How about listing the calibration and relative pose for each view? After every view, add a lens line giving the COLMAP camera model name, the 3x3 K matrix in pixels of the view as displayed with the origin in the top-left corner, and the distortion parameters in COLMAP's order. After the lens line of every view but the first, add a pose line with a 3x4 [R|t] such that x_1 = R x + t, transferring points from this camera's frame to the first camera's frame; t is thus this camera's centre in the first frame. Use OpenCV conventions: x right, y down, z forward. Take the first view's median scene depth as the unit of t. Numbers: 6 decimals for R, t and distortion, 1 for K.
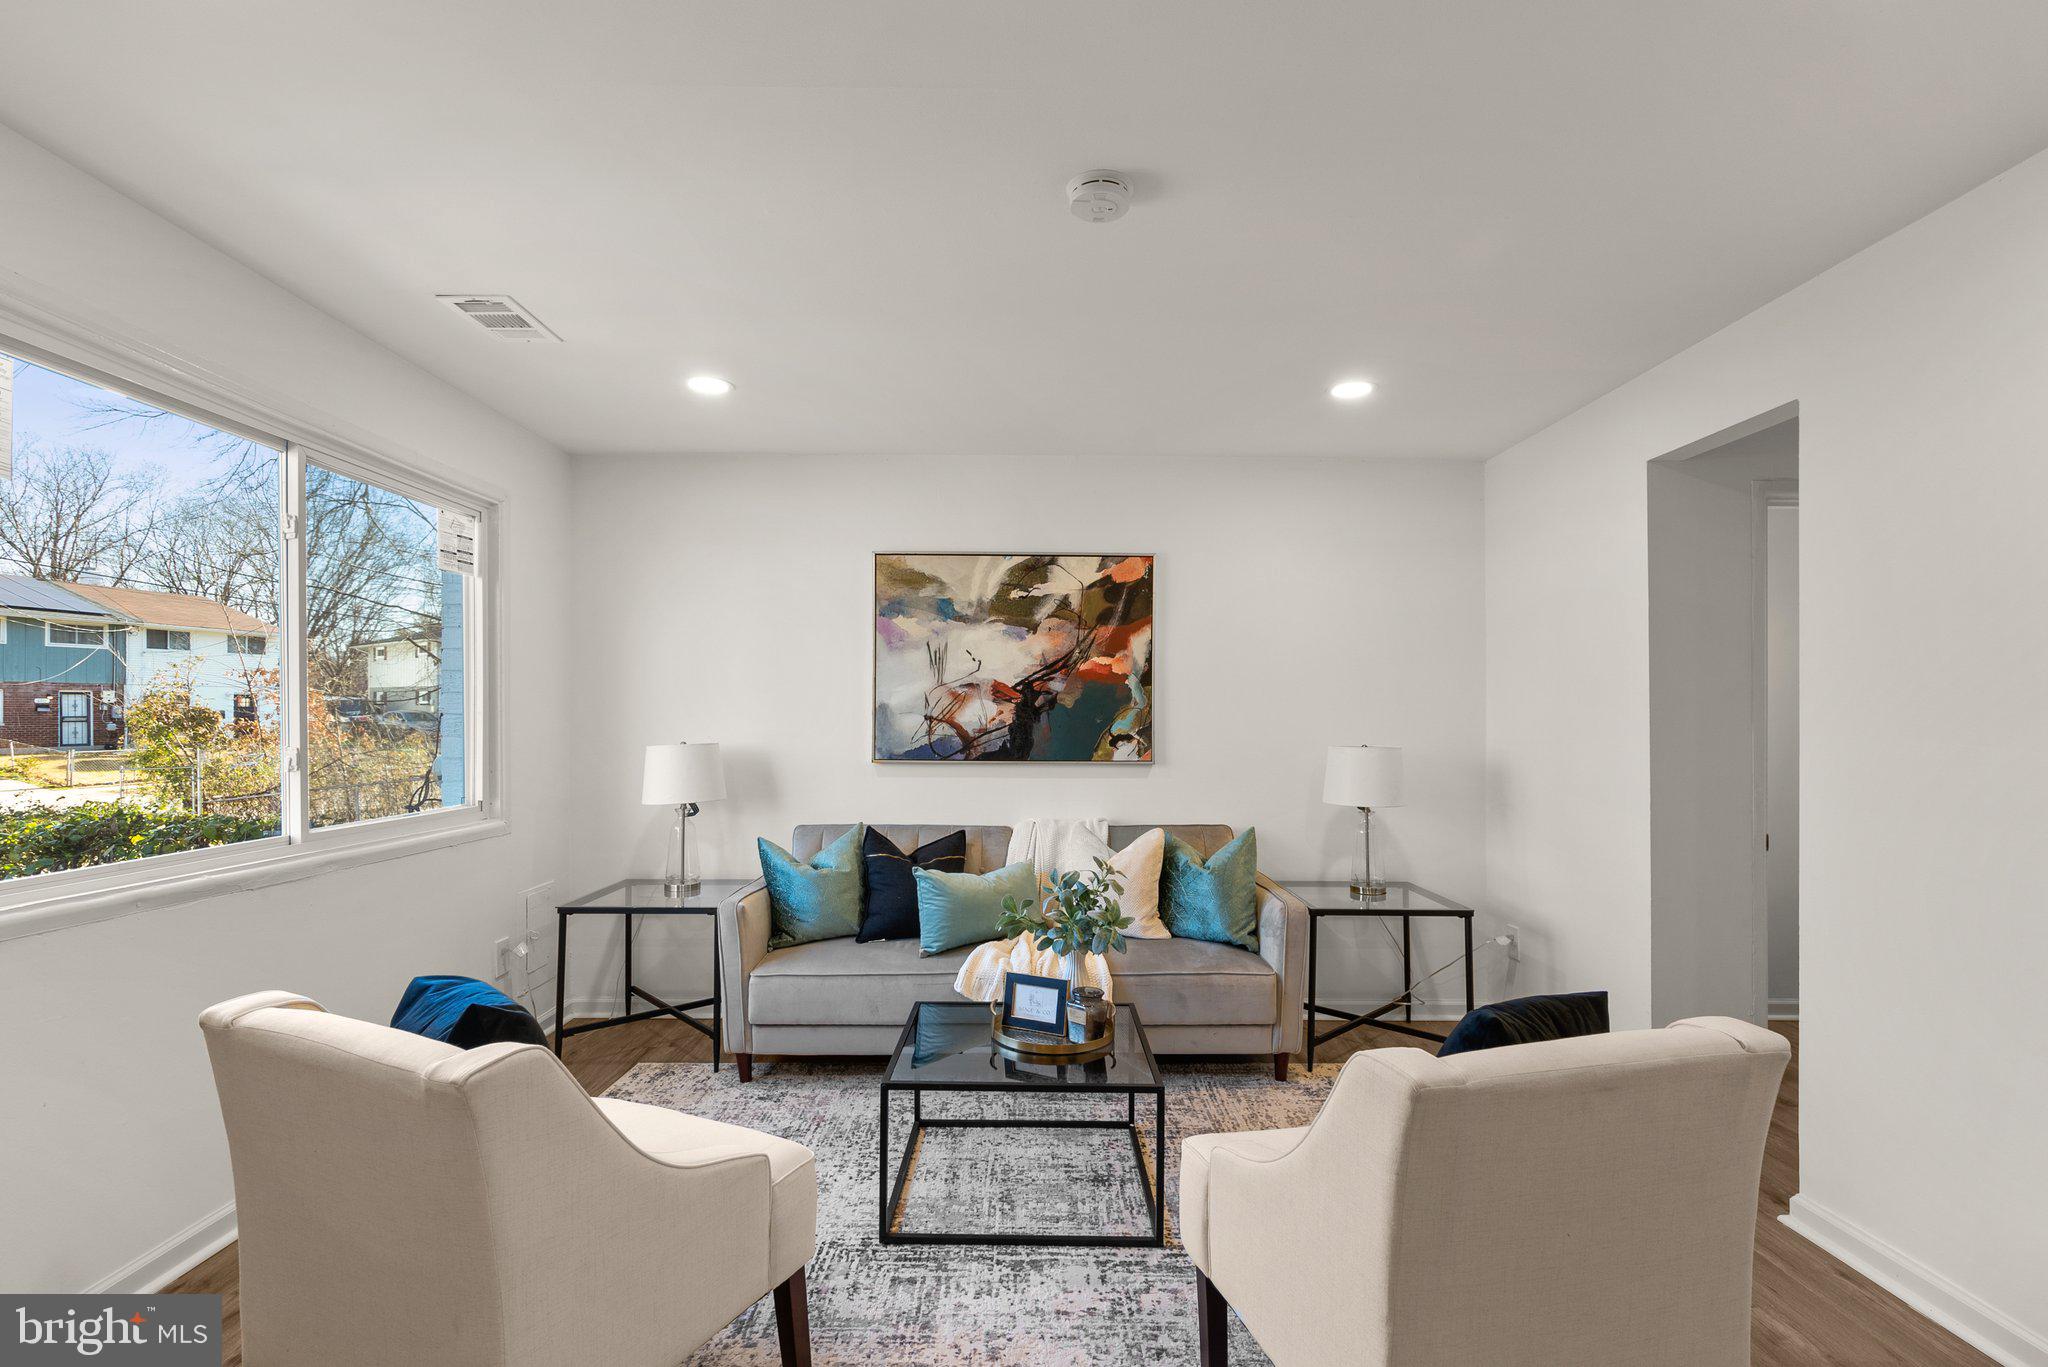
lens RADIAL K [[943.1, 0, 1033.4], [0, 943.1, 714.7], [0, 0, 1]] dist [-0.007133, 0.000304]
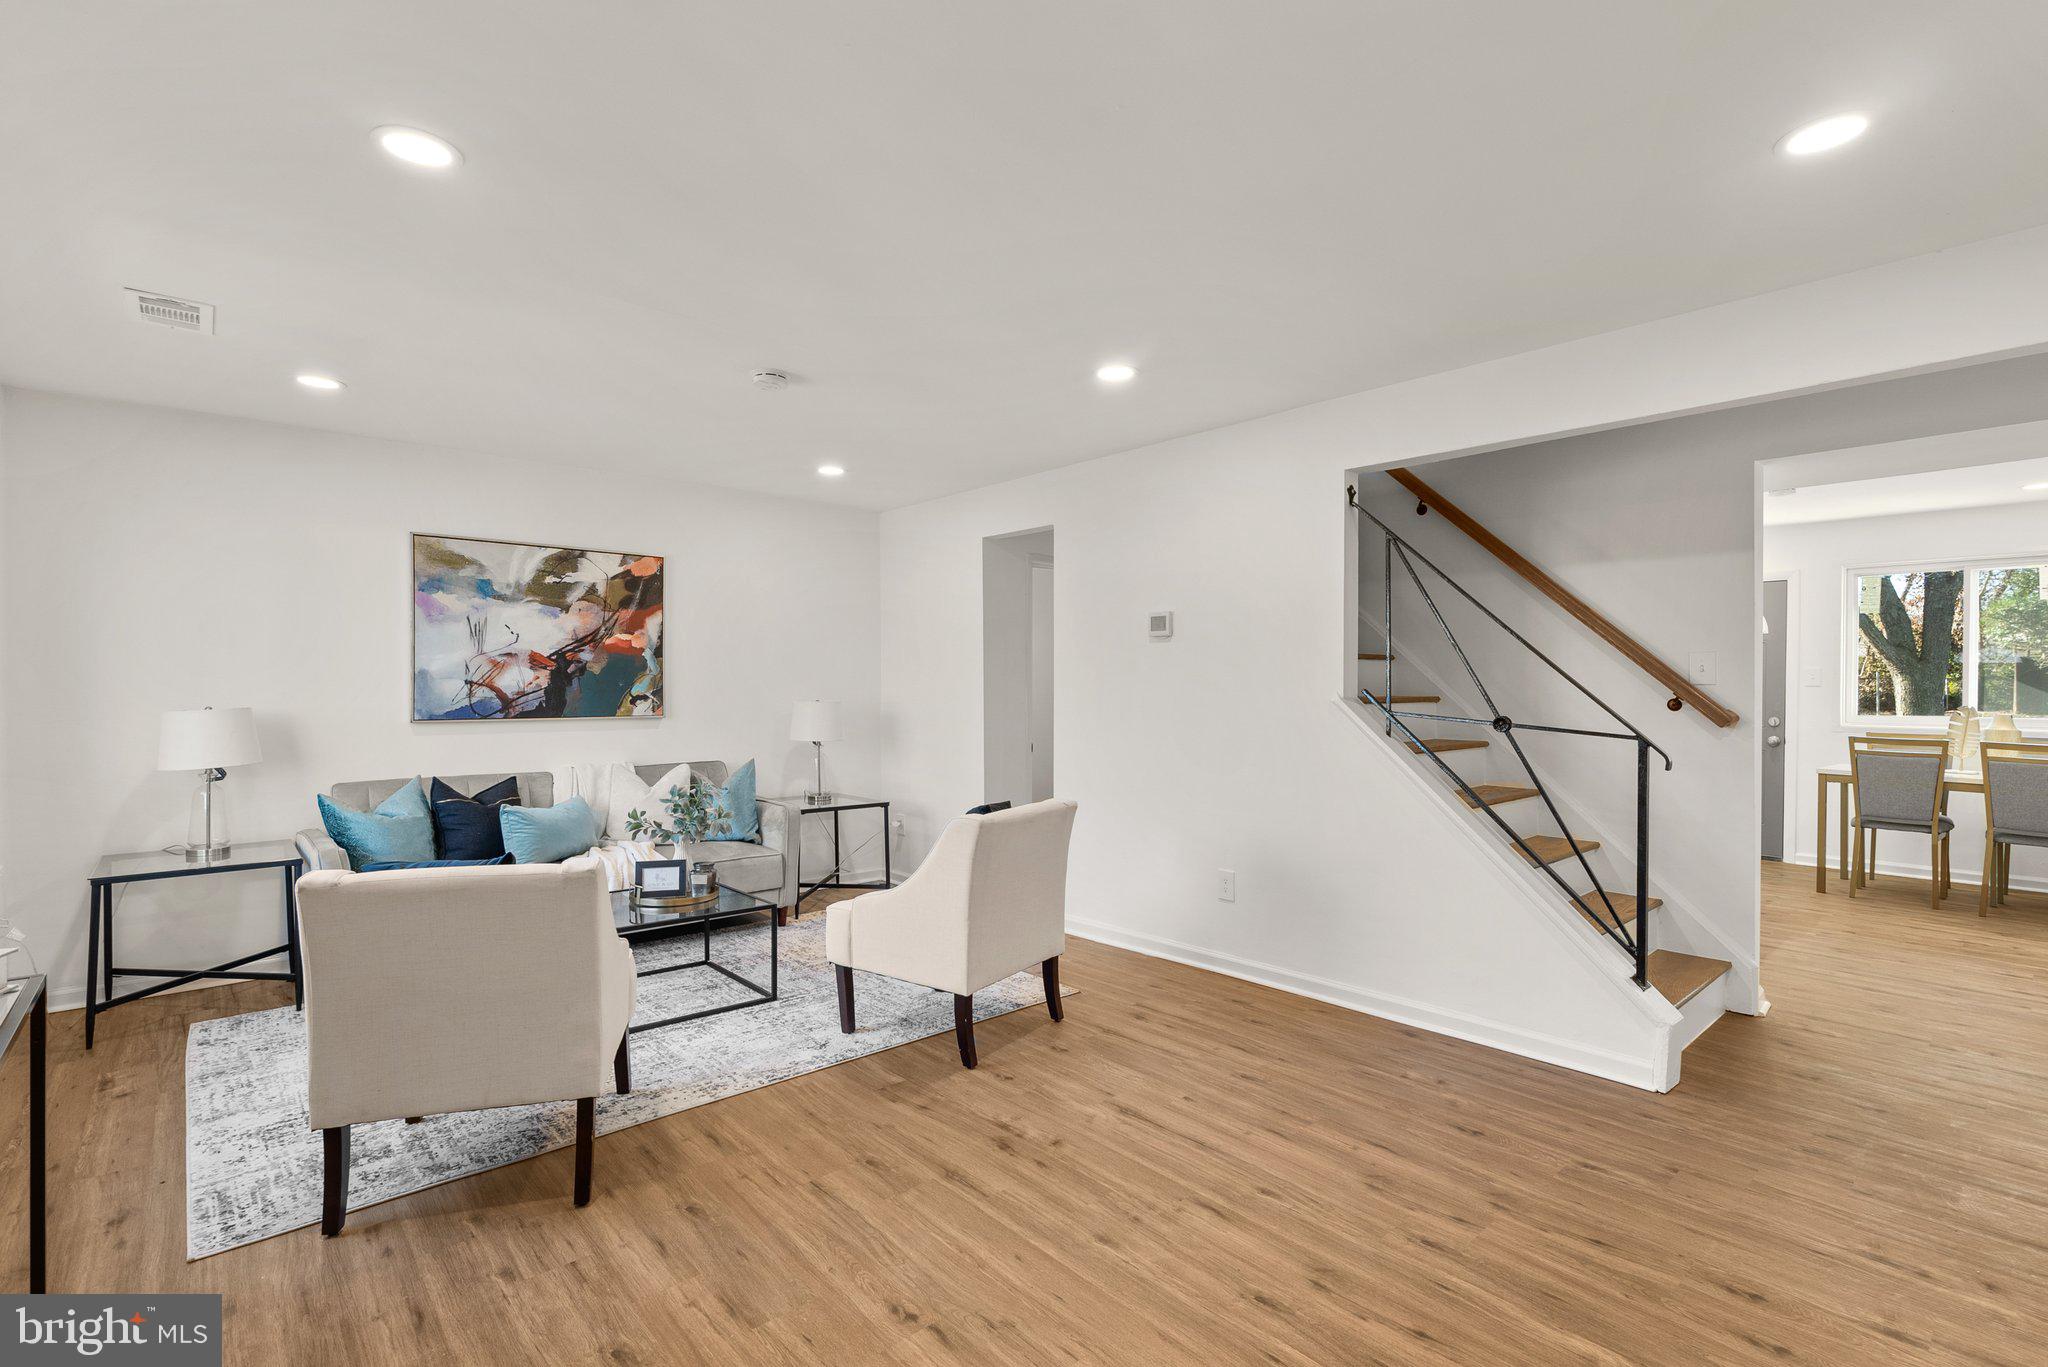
lens RADIAL K [[937.3, 0, 1016.8], [0, 937.3, 688.9], [0, 0, 1]] dist [-0.003903, 0.000074]
pose [[0.755802, -0.007041, 0.654762, -0.352531], [0.001400, 0.999957, 0.009137, 0.001746], [-0.654799, -0.005989, 0.755780, -0.296079]]
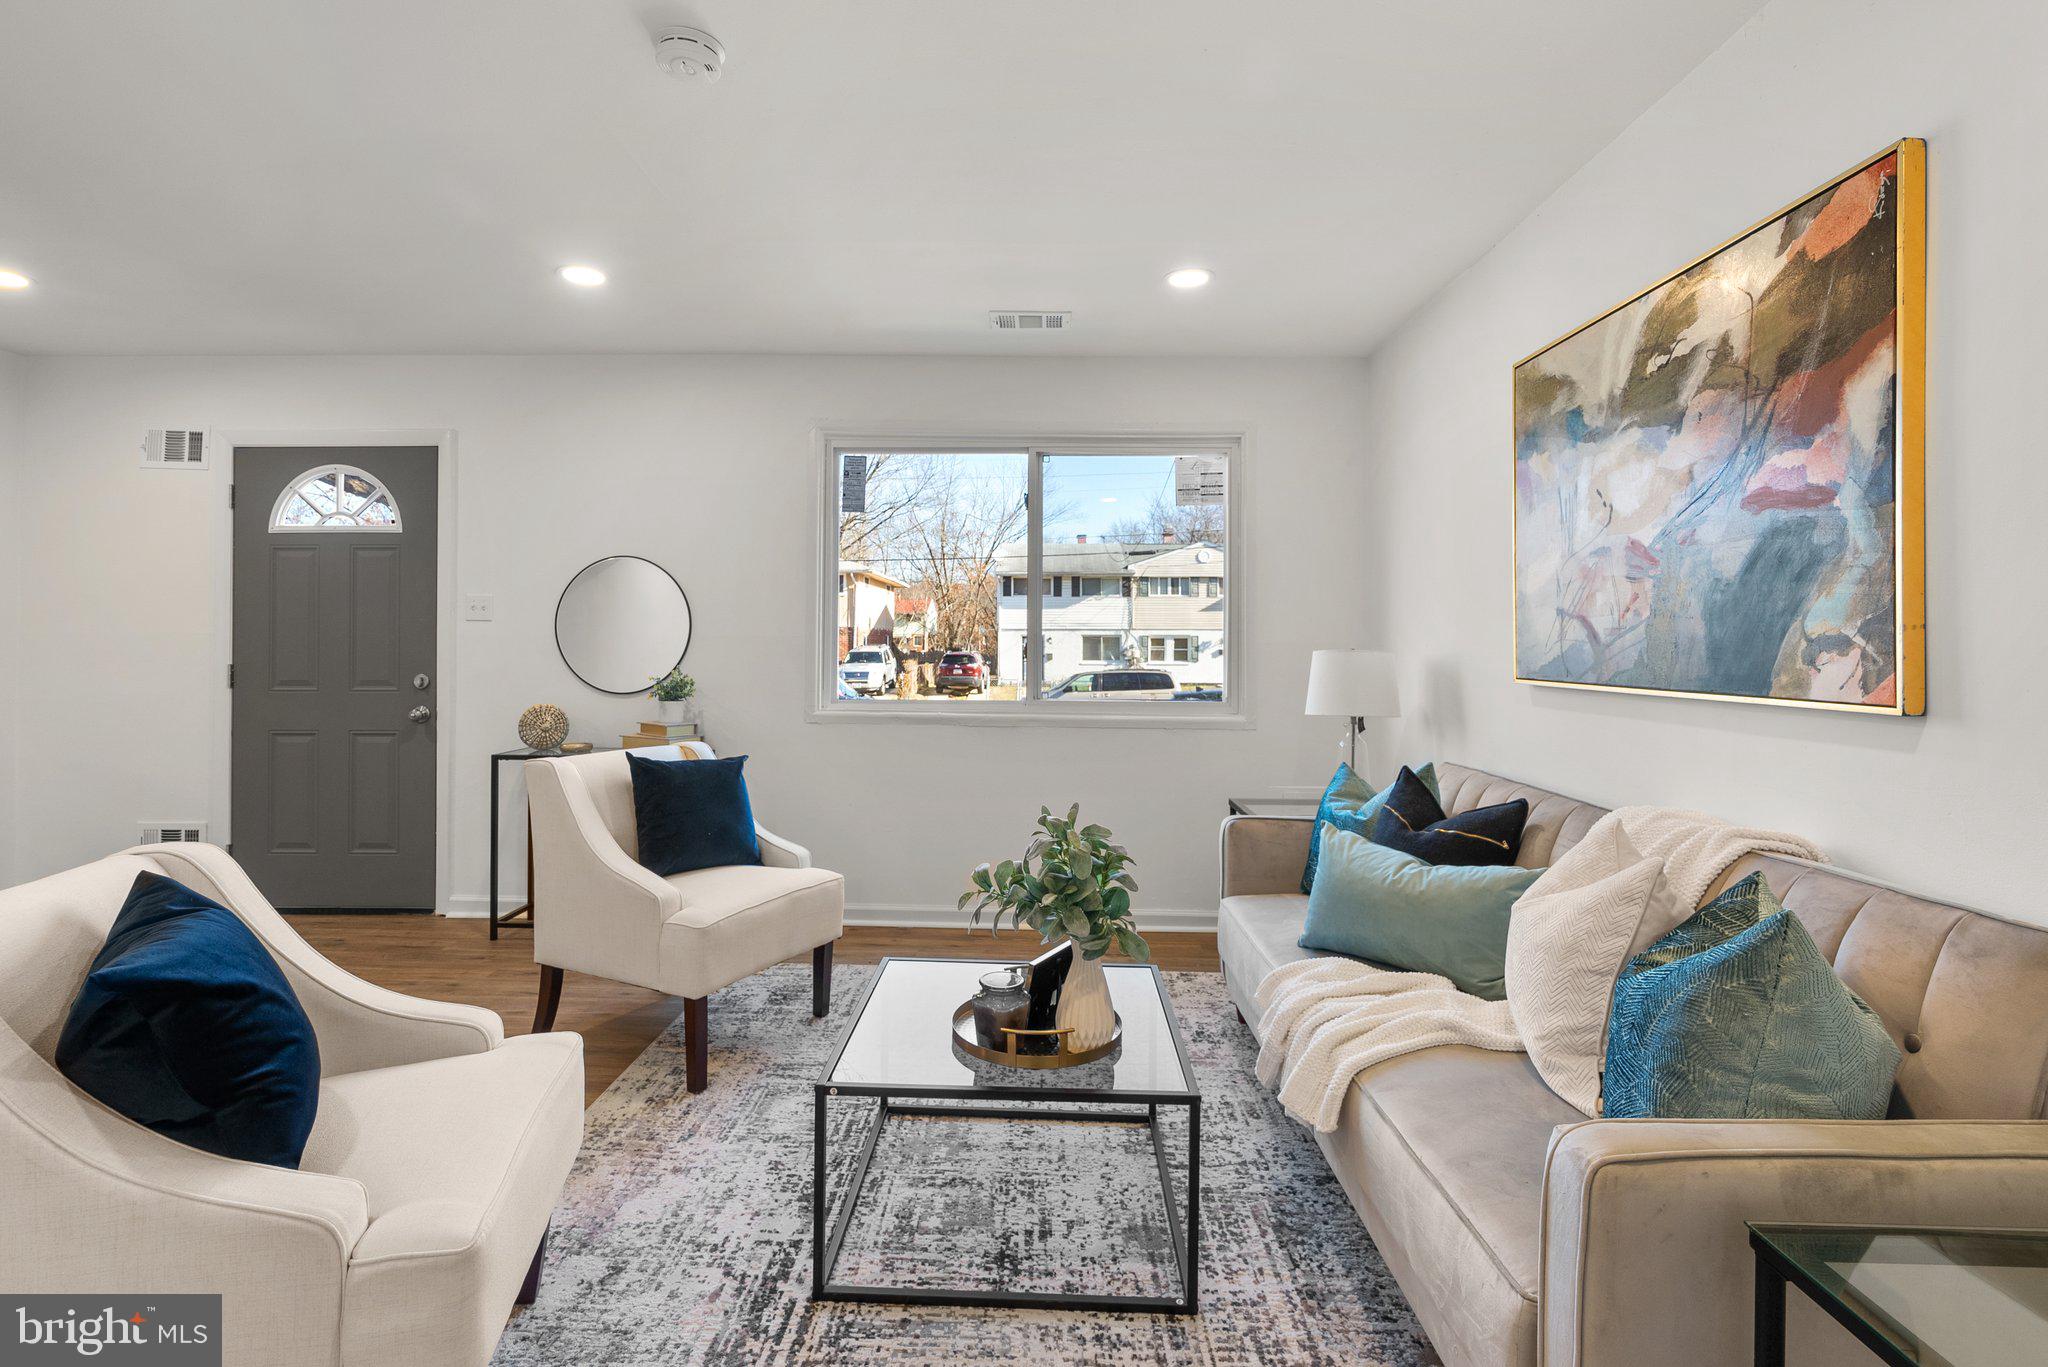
lens RADIAL K [[948.6, 0, 1023.3], [0, 948.6, 639.3], [0, 0, 1]] dist [-0.003728, 0.000202]
pose [[-0.027617, -0.010037, -0.999568, 0.503842], [-0.005789, 0.999934, -0.009881, 0.028596], [0.999602, 0.005514, -0.027673, 0.673169]]
